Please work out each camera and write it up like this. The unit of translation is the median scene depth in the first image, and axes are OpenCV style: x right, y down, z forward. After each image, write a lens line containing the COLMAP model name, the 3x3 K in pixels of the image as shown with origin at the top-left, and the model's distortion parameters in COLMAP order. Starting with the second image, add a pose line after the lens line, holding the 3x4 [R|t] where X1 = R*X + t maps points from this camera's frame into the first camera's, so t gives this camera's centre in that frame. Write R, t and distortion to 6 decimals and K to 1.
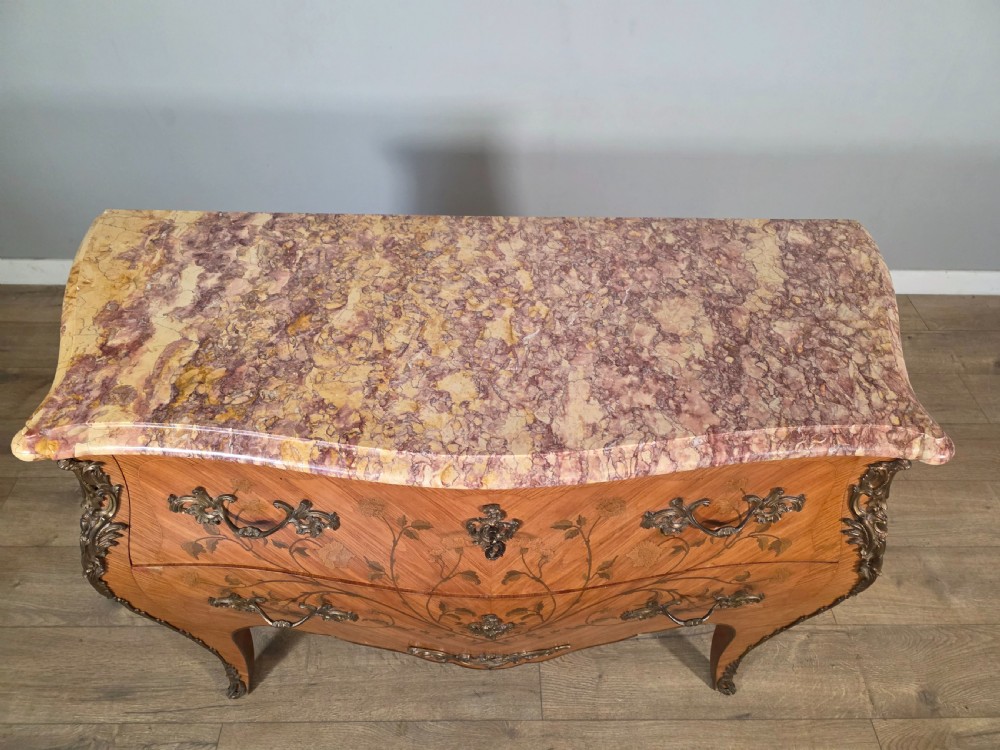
lens RADIAL K [[685.1, 0, 499.9], [0, 685.1, 381.9], [0, 0, 1]] dist [0.053888, -0.062036]
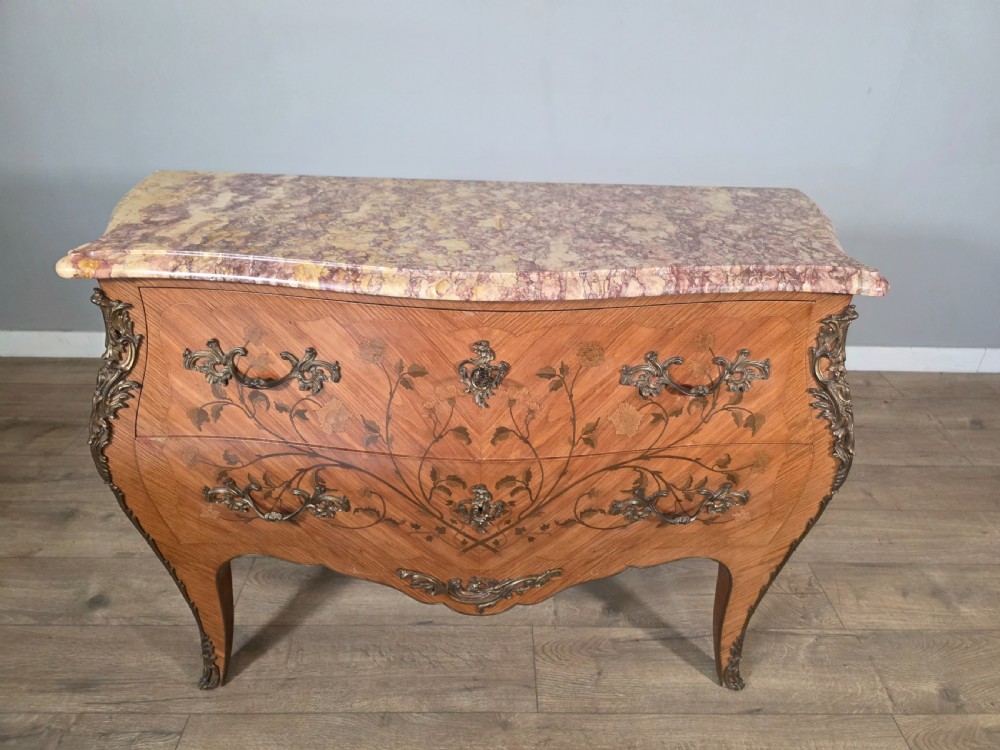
lens RADIAL K [[685.1, 0, 508.1], [0, 685.1, 374.0], [0, 0, 1]] dist [0.053888, -0.062036]
pose [[0.999954, 0.001547, 0.009447, 0.016754], [0.001380, 0.953234, -0.302232, 0.461803], [-0.009473, 0.302231, 0.953188, -0.023177]]
